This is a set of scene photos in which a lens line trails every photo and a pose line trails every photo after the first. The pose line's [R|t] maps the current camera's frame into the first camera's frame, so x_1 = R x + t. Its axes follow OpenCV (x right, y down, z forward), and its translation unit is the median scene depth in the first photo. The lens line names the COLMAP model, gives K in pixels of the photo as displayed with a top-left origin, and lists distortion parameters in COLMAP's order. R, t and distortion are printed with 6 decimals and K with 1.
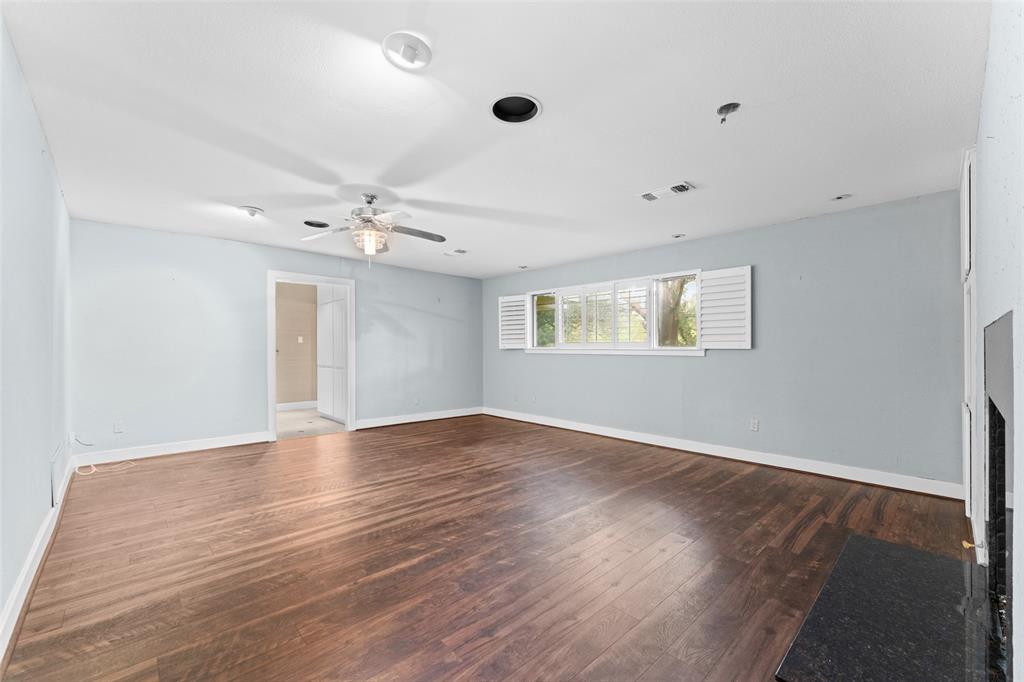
lens RADIAL K [[413.8, 0, 496.2], [0, 413.8, 346.9], [0, 0, 1]] dist [-0.005178, 0.001067]
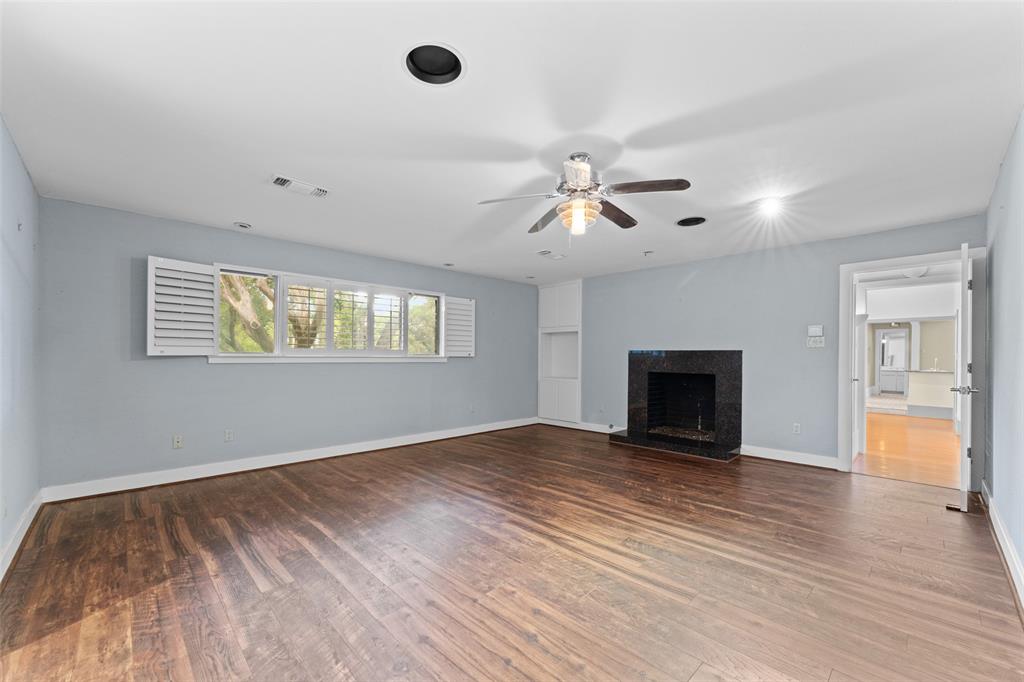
lens RADIAL K [[413.8, 0, 502.6], [0, 413.8, 358.8], [0, 0, 1]] dist [-0.005178, 0.001067]
pose [[-0.027925, -0.005276, 0.999596, -1.075960], [-0.010437, 0.999933, 0.004986, 0.003101], [-0.999556, -0.010294, -0.027978, 1.175404]]
